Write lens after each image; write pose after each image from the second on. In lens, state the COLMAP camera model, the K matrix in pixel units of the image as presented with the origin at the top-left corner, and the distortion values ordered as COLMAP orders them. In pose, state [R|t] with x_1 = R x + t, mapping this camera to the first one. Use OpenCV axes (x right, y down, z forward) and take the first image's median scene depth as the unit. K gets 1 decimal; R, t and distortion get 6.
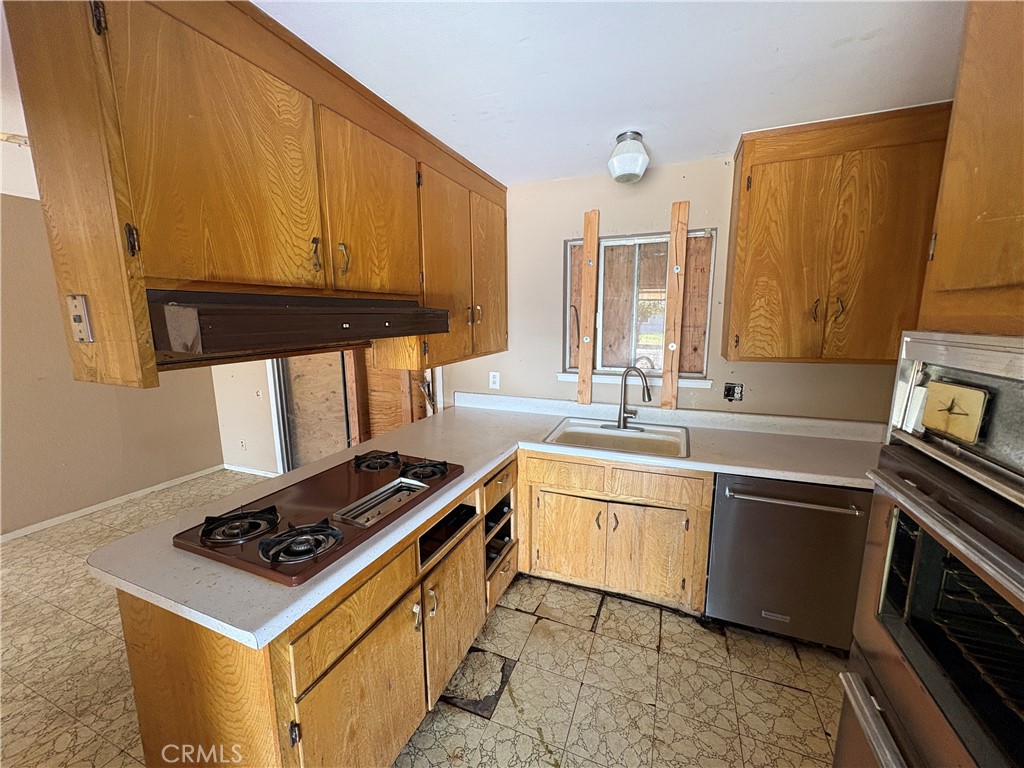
lens RADIAL K [[409.8, 0, 512.0], [0, 409.8, 384.0], [0, 0, 1]] dist [-0.000601, 0.000020]
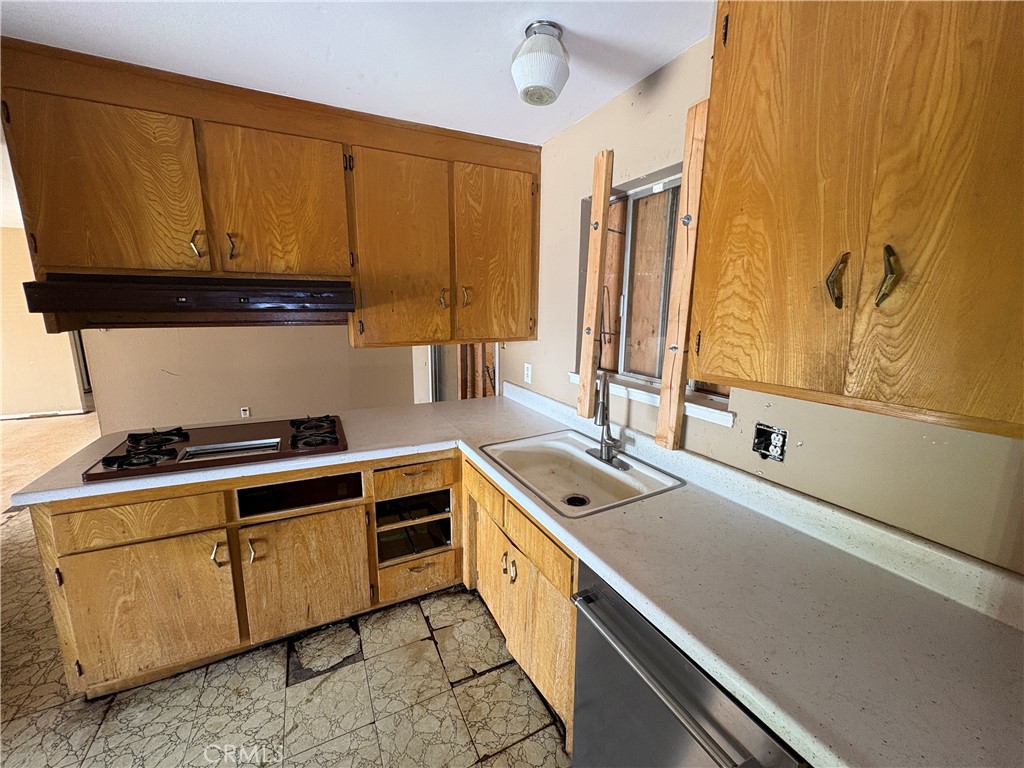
lens RADIAL K [[409.8, 0, 512.0], [0, 409.8, 384.0], [0, 0, 1]] dist [-0.000601, 0.000020]
pose [[0.750144, 0.136618, -0.647008, 0.774944], [-0.122835, 0.990185, 0.066665, -0.062074], [0.649766, 0.029467, 0.759563, 0.467056]]
